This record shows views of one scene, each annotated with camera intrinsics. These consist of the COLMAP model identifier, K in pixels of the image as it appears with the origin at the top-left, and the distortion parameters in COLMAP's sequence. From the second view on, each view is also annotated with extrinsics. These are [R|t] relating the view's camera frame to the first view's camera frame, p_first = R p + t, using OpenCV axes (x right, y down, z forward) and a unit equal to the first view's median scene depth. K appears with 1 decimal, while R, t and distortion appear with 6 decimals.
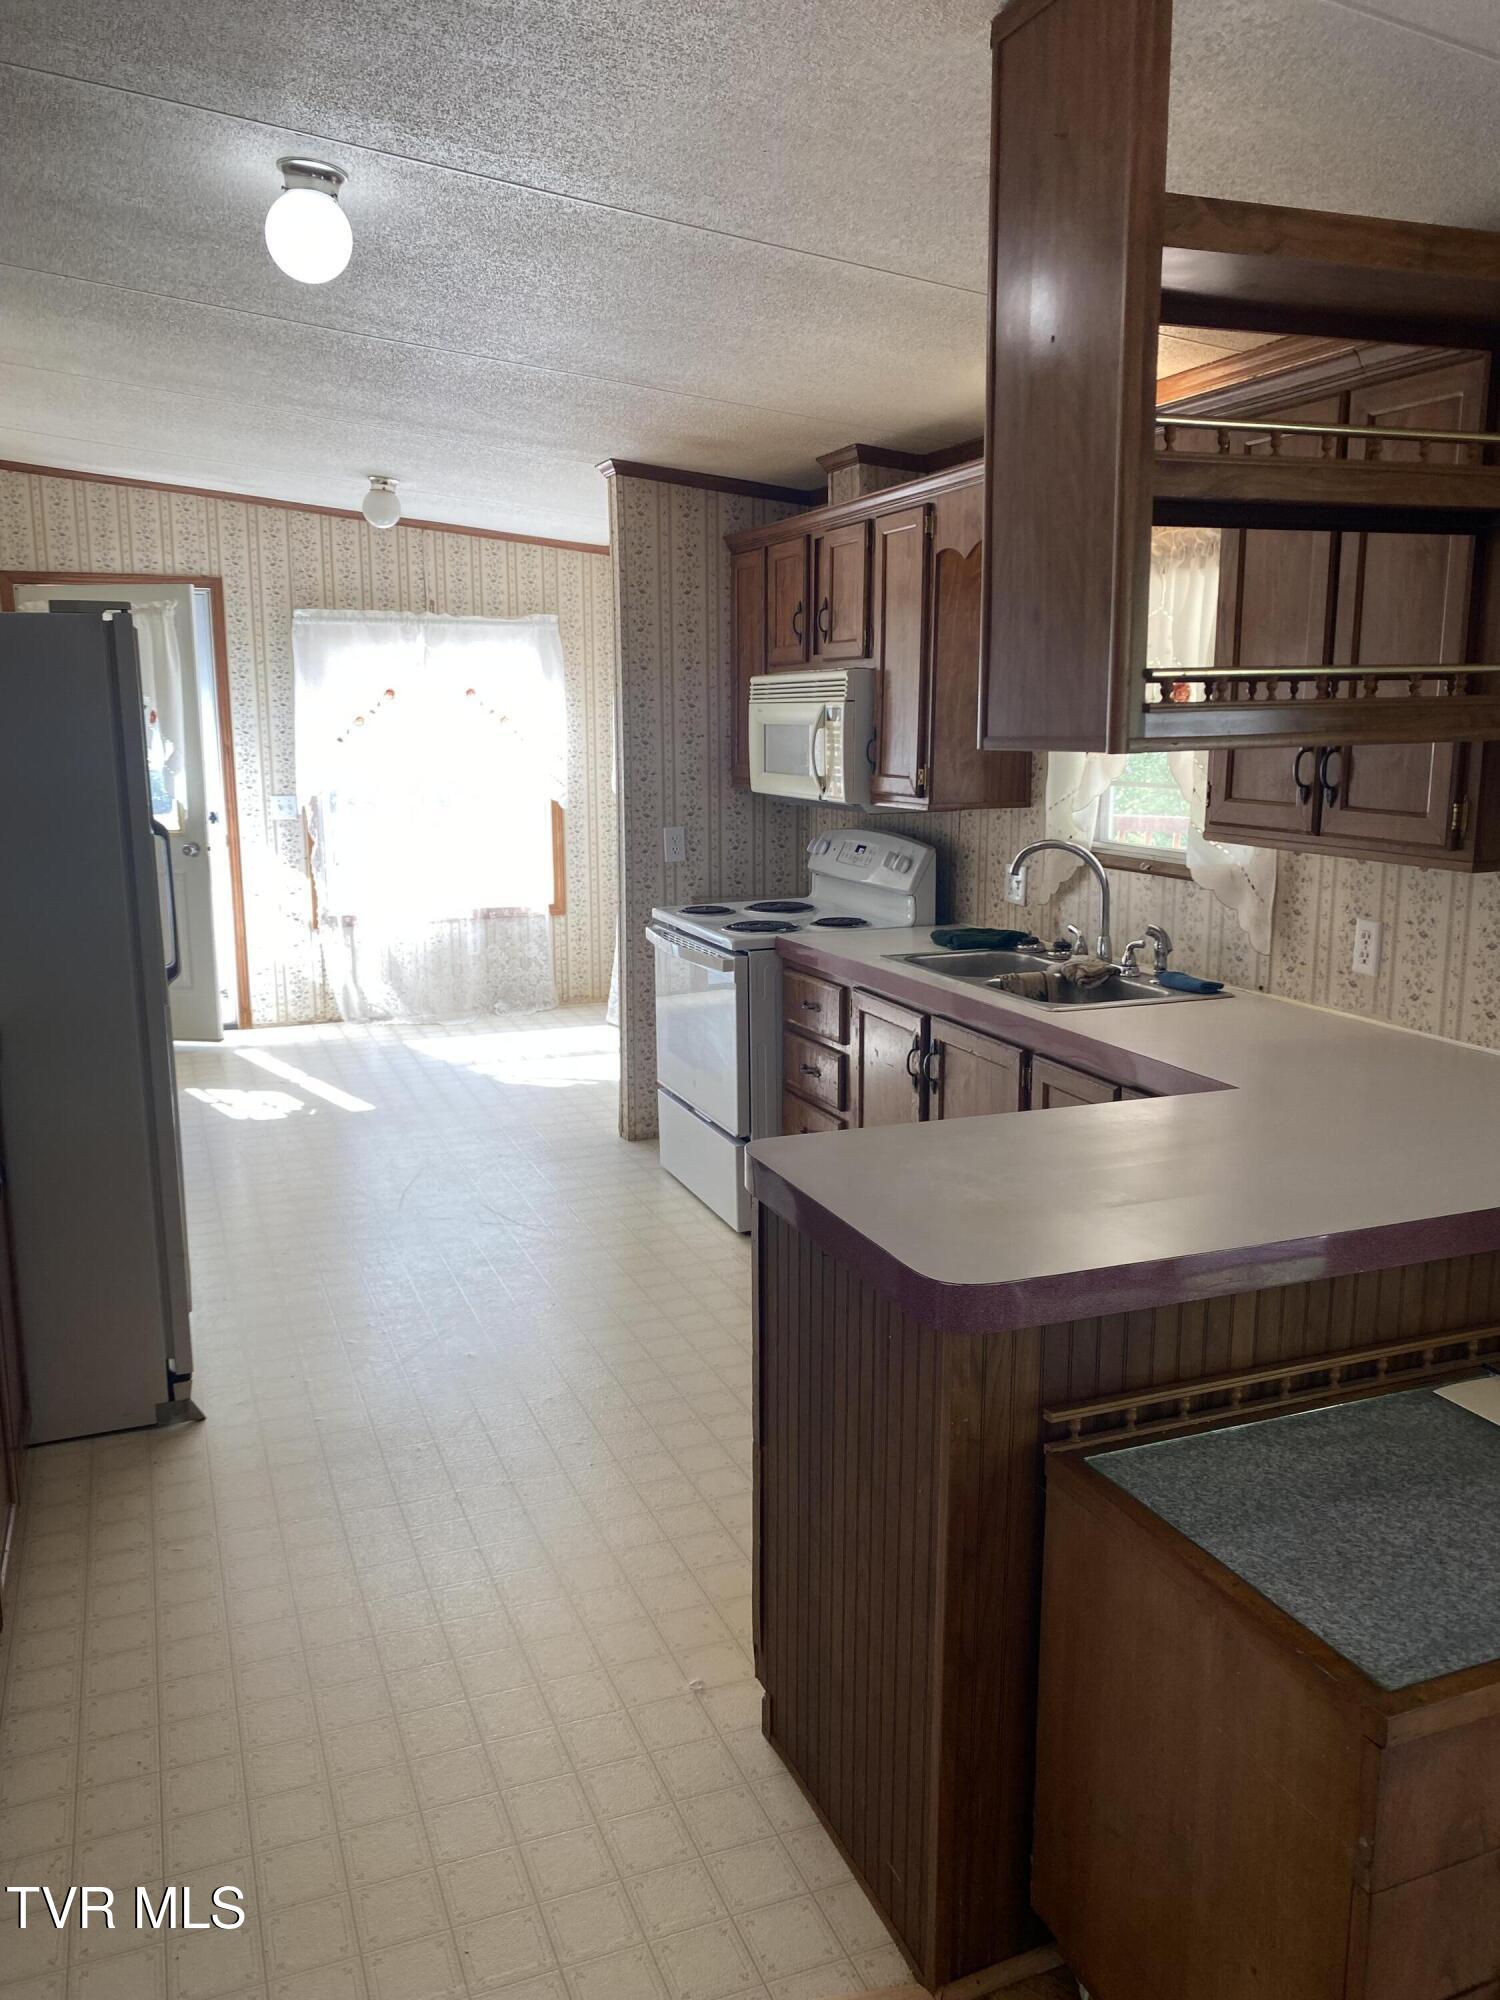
lens RADIAL K [[1529.0, 0, 738.3], [0, 1529.0, 1007.4], [0, 0, 1]] dist [0.038195, -0.122838]
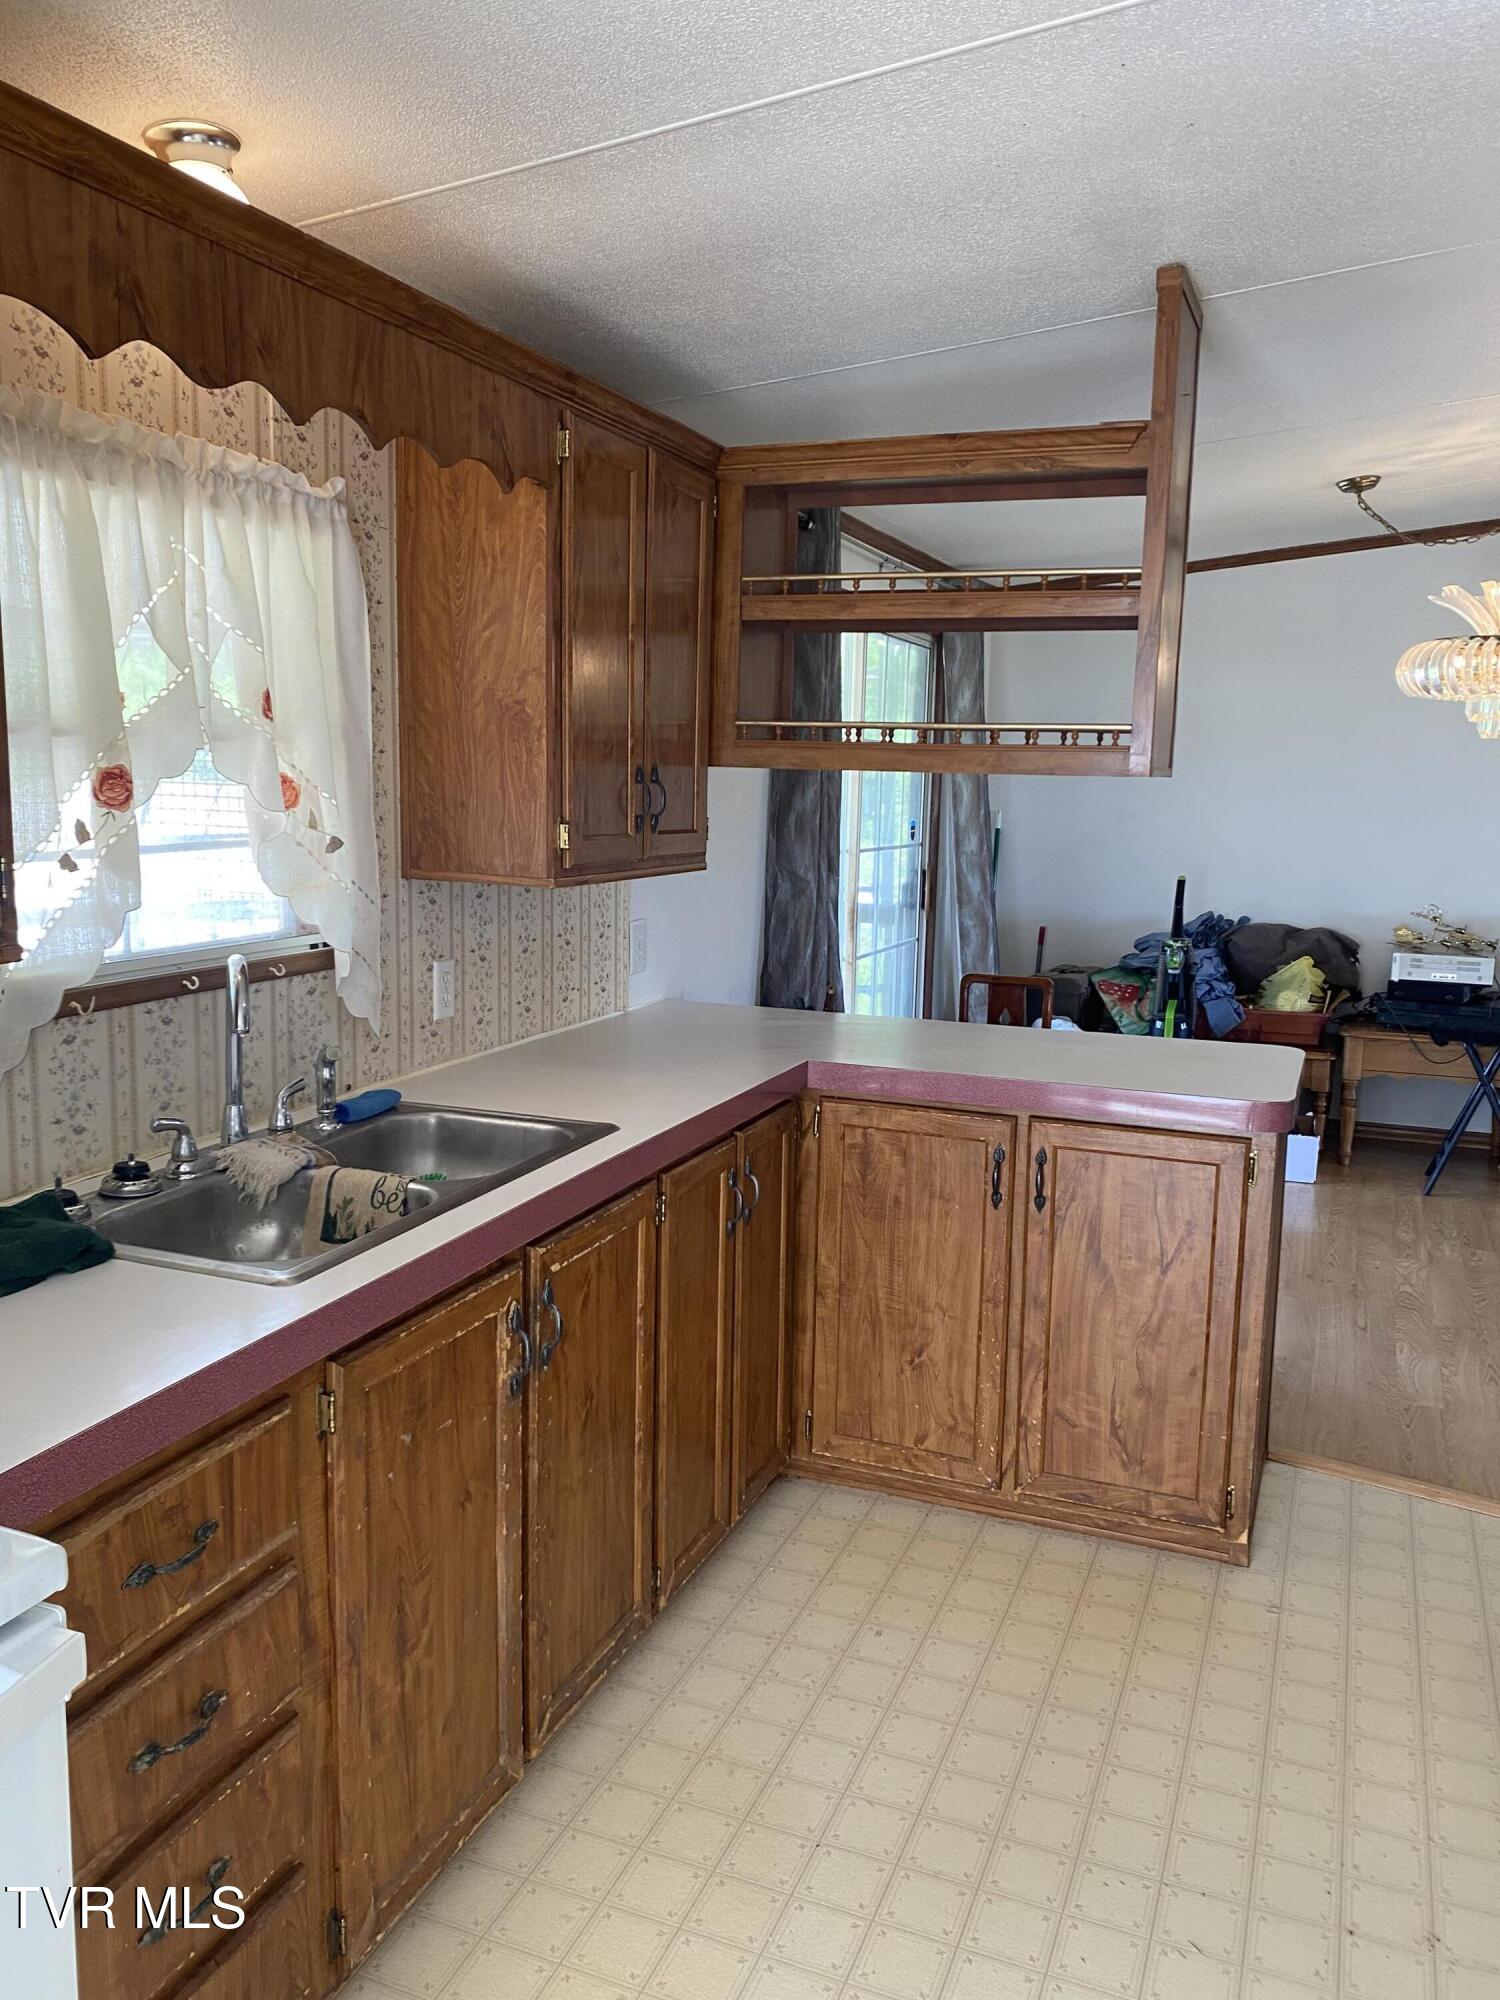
lens RADIAL K [[1552.8, 0, 739.6], [0, 1552.8, 1028.6], [0, 0, 1]] dist [0.018825, -0.009573]
pose [[-0.727511, -0.127742, 0.674099, -0.372186], [0.108005, 0.948941, 0.296387, -0.281771], [-0.677542, 0.288430, -0.676568, 1.538638]]
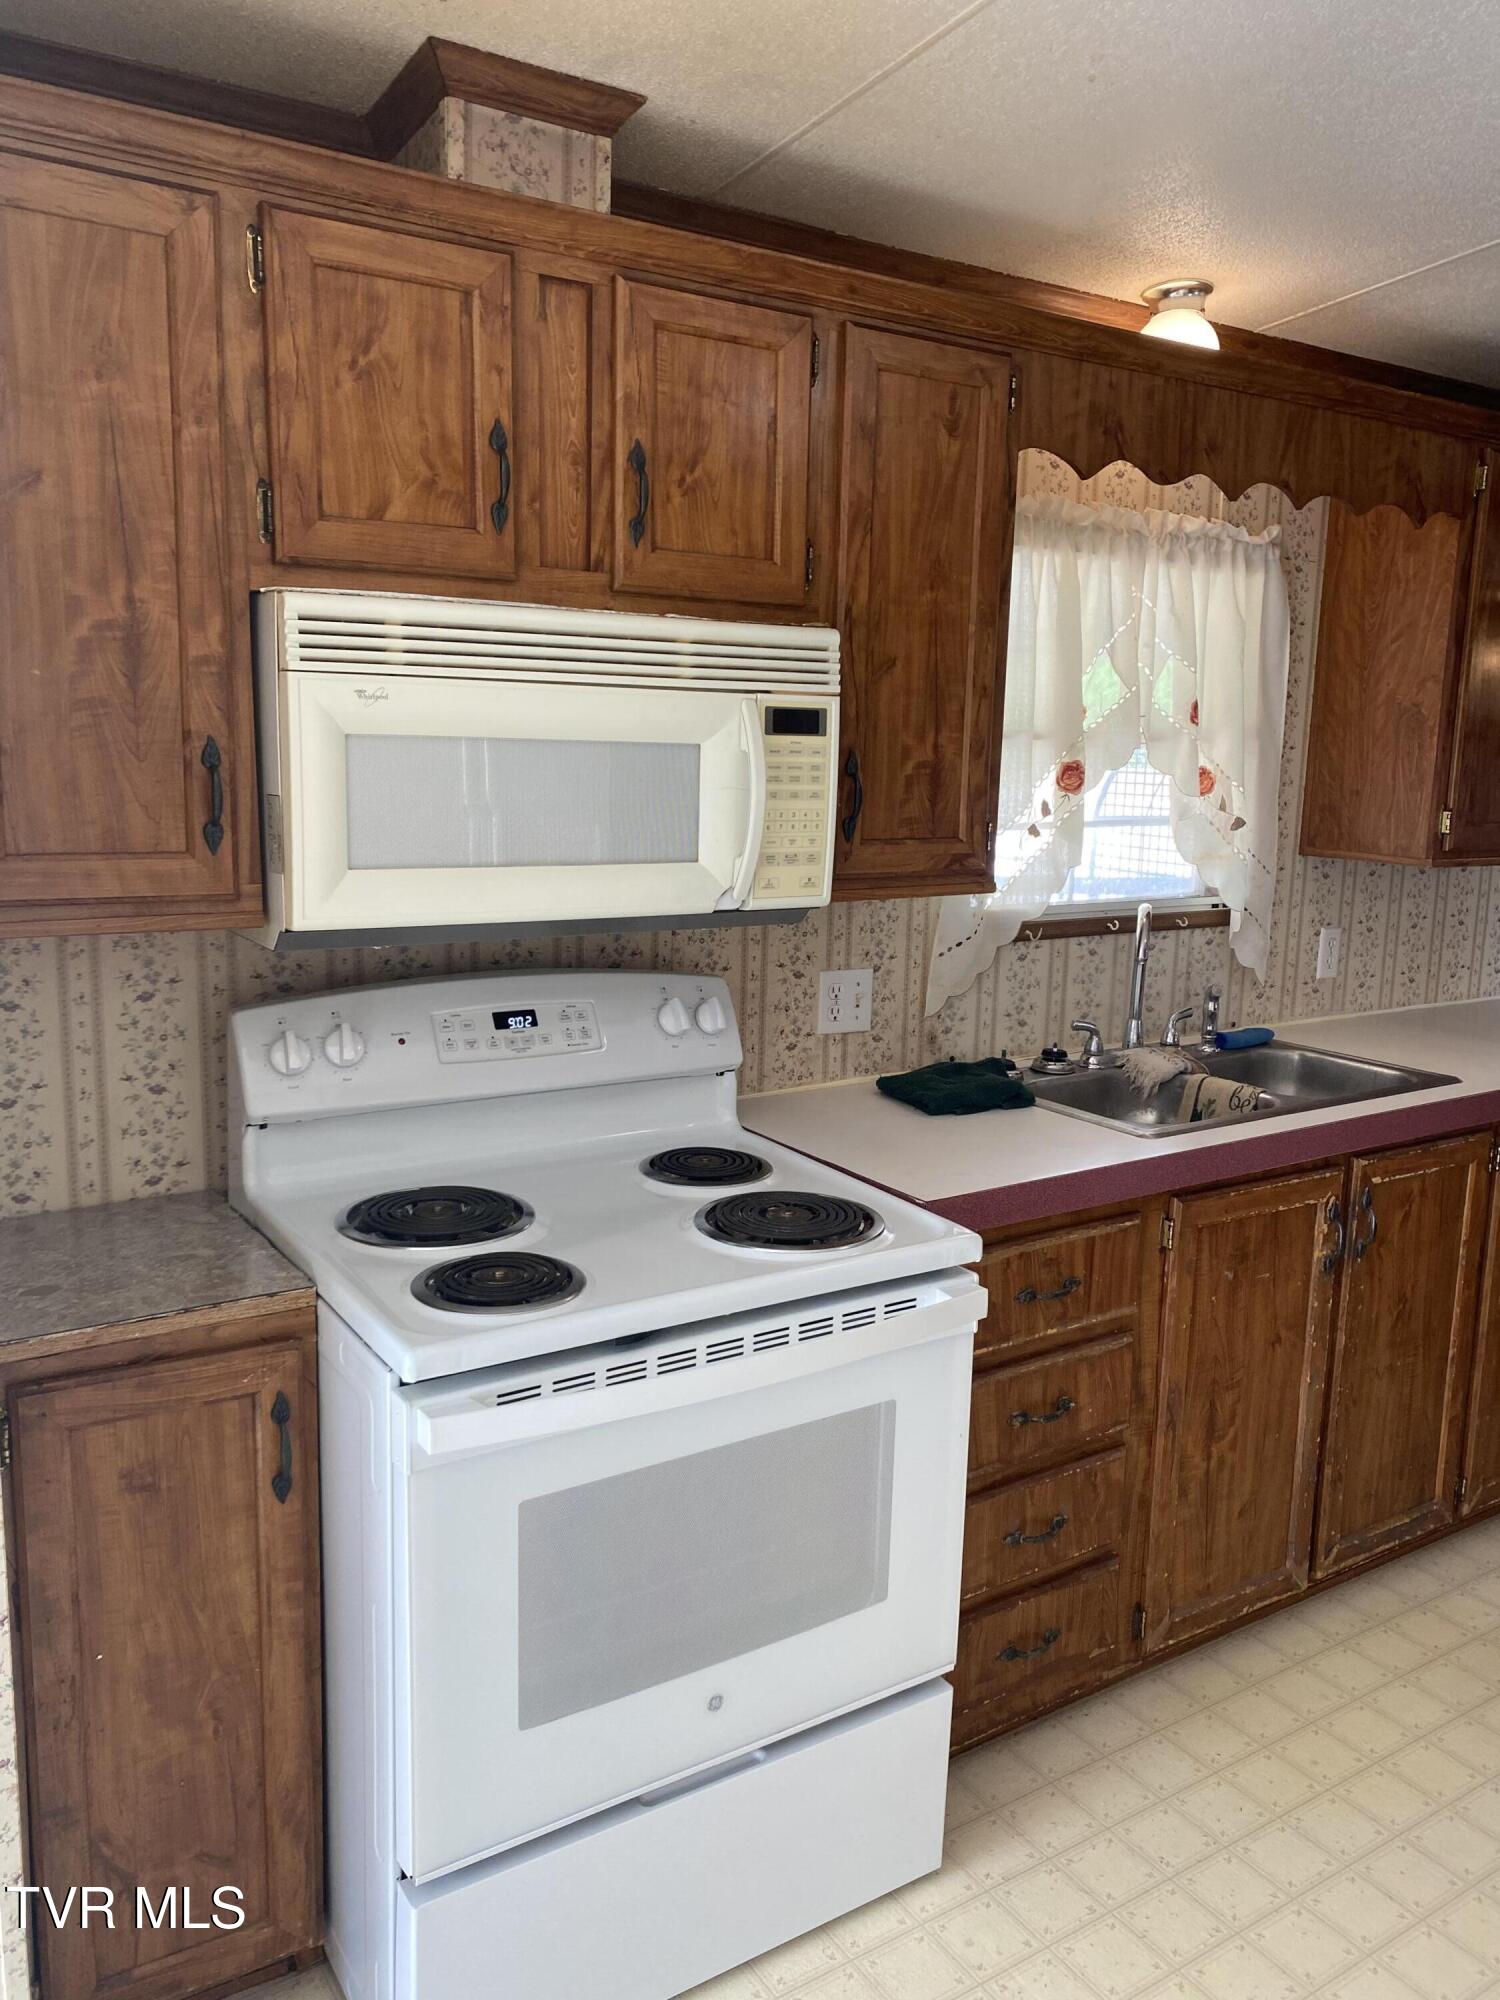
lens RADIAL K [[1529.0, 0, 738.3], [0, 1529.0, 1007.4], [0, 0, 1]] dist [0.038195, -0.122838]
pose [[-0.207431, -0.170871, 0.963211, -0.565035], [0.164078, 0.964601, 0.206453, -0.298187], [-0.964391, 0.200866, -0.172052, 1.610068]]
